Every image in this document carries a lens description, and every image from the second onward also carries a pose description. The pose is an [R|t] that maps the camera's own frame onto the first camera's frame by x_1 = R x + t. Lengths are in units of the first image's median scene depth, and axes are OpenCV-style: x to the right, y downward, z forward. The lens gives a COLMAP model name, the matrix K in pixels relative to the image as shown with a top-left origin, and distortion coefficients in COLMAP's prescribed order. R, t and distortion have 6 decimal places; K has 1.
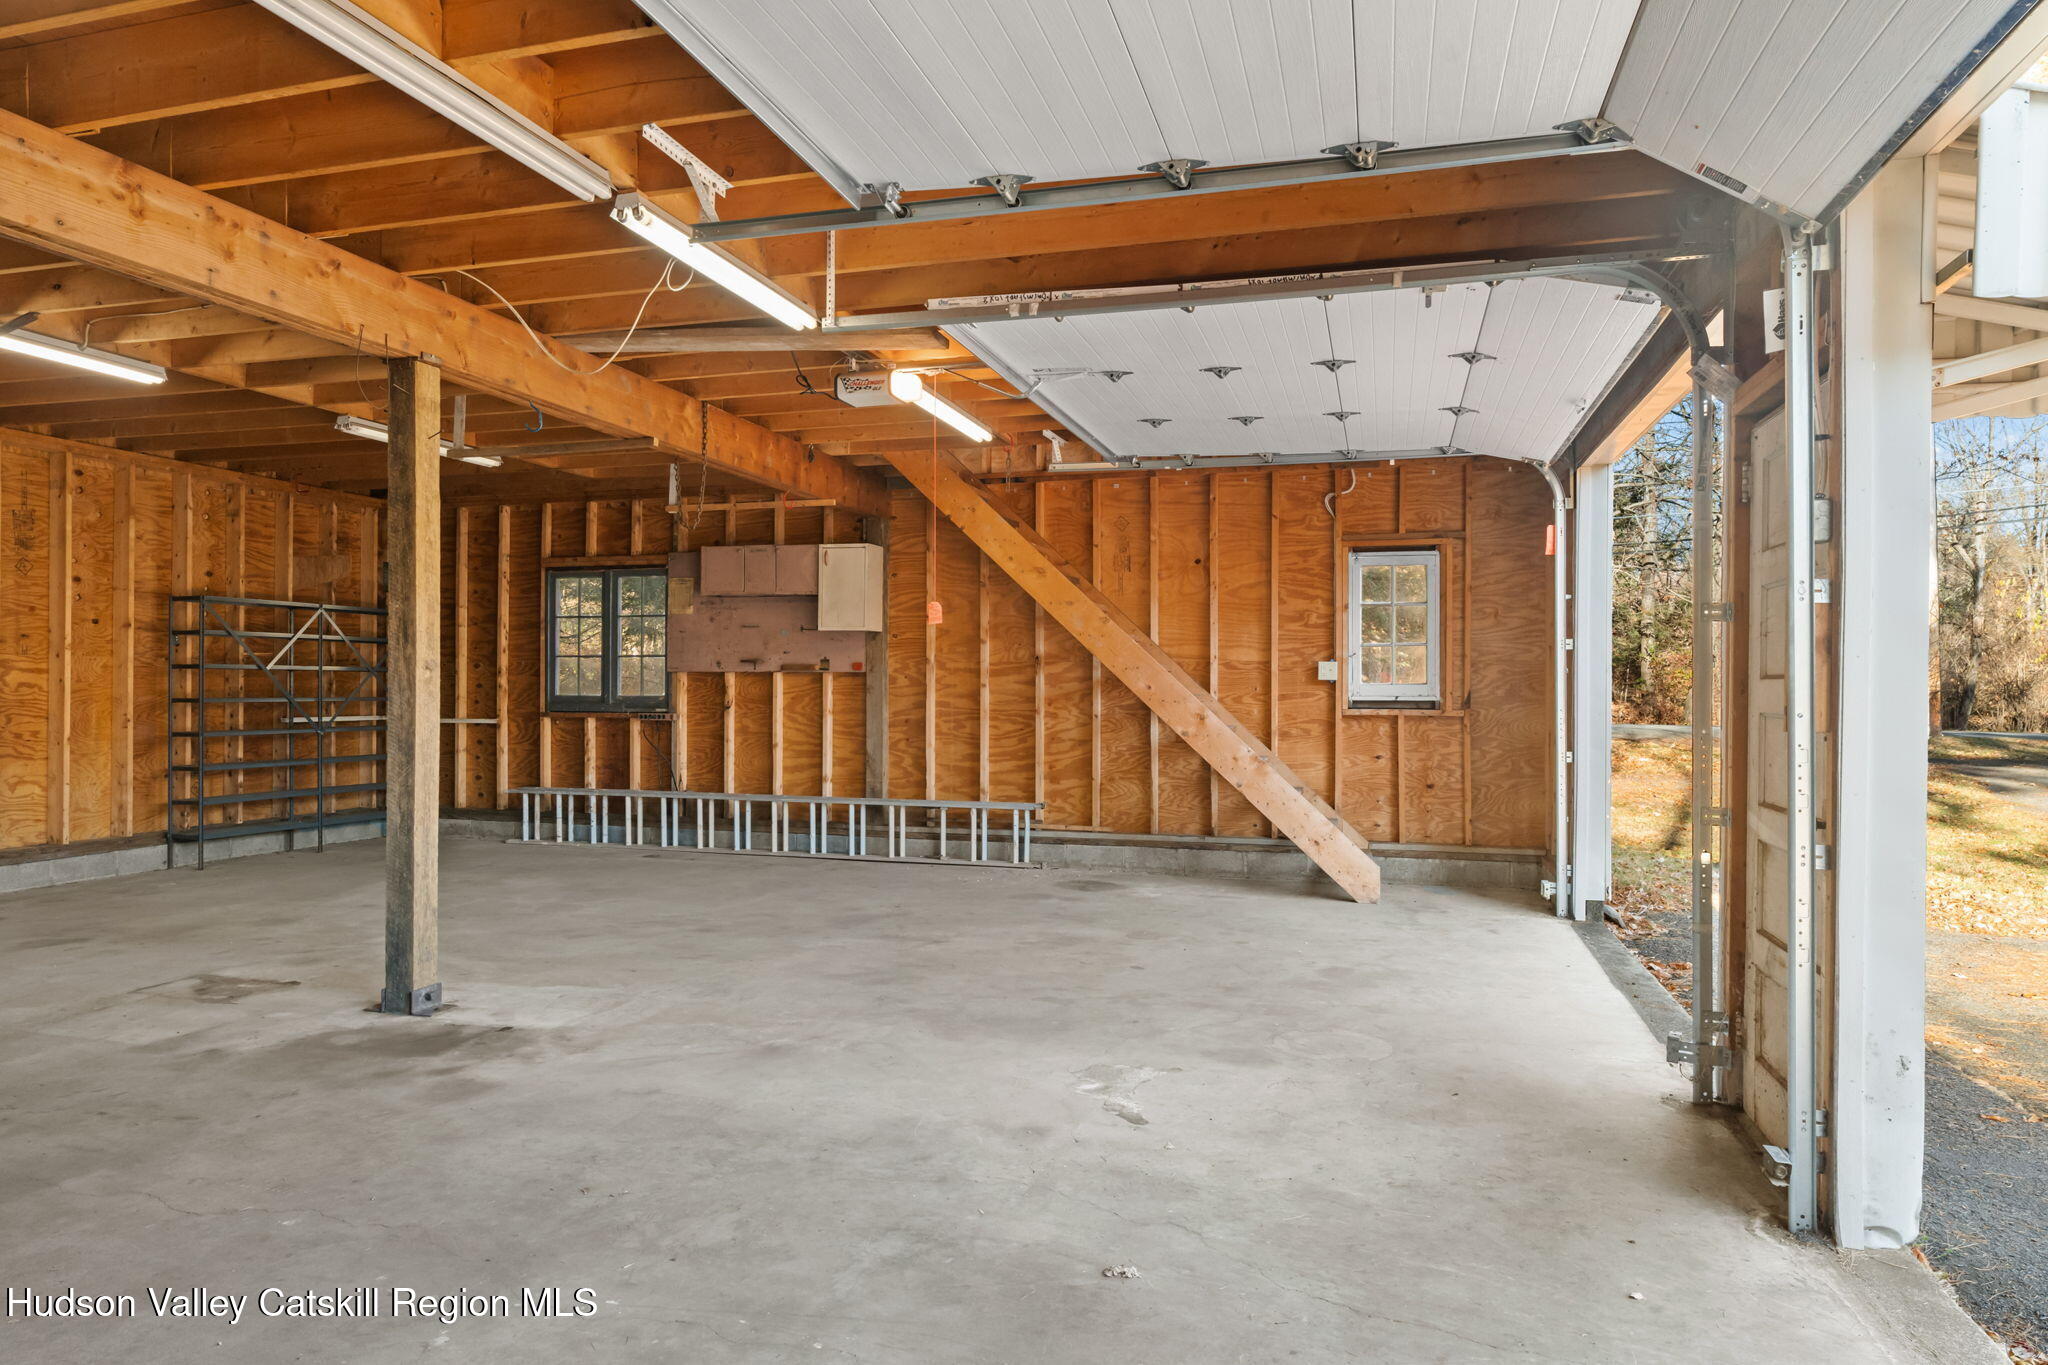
lens RADIAL K [[1244.5, 0, 1024.2], [0, 1244.5, 682.6], [0, 0, 1]] dist [0.000954, 0.001135]
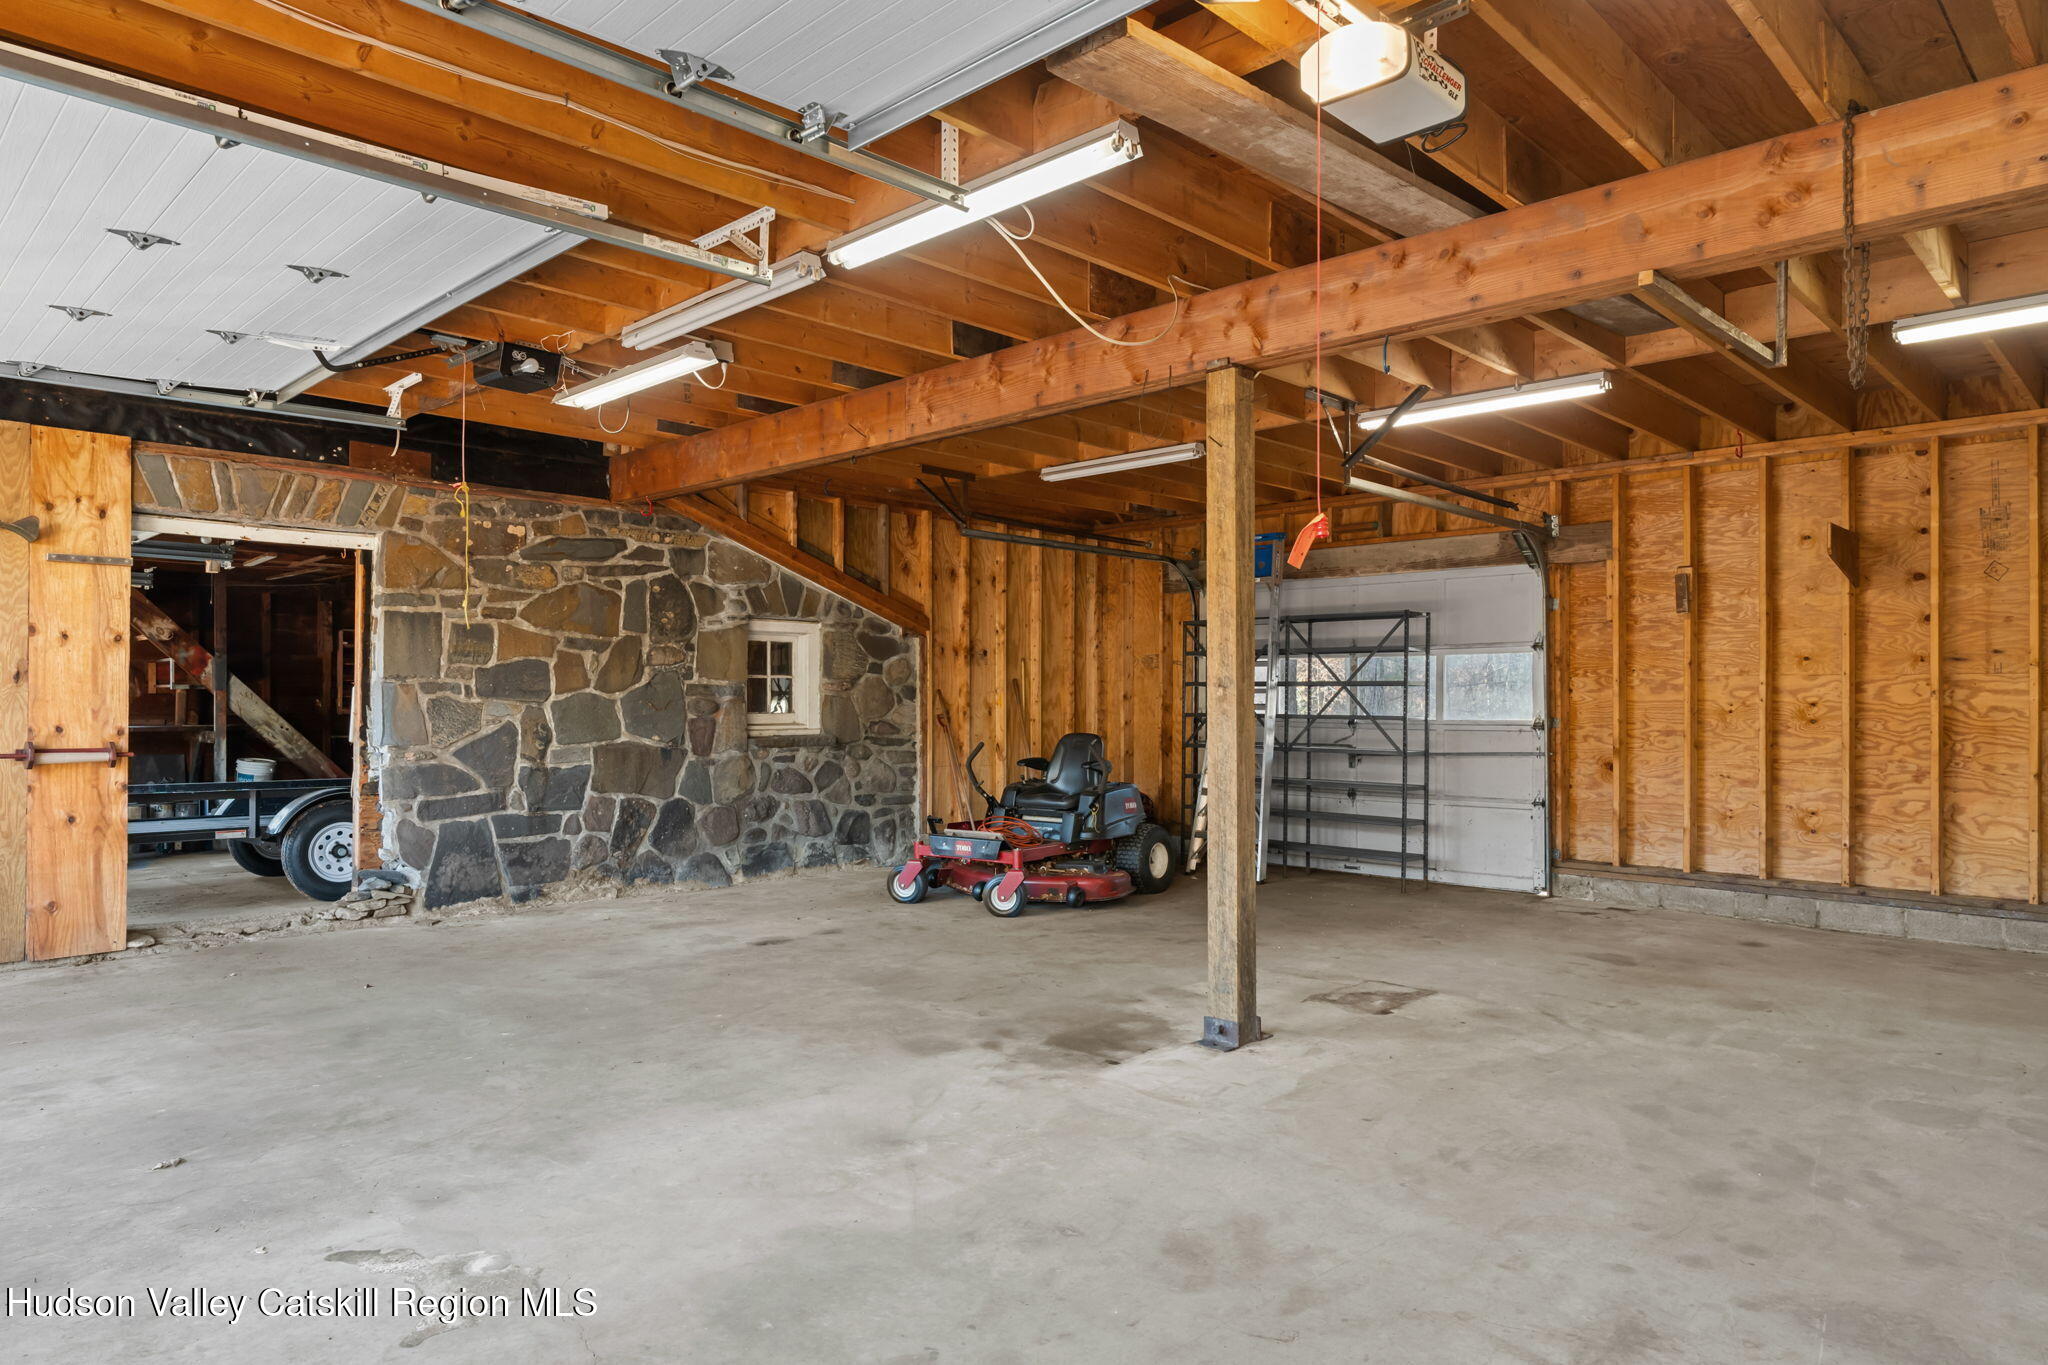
lens RADIAL K [[1254.5, 0, 1024.0], [0, 1254.5, 685.8], [0, 0, 1]] dist [-0.003424, 0.003435]
pose [[-0.474318, -0.017000, -0.880189, 0.505298], [-0.004533, 0.999847, -0.016868, 0.006319], [0.880342, -0.004011, -0.474323, 1.511105]]
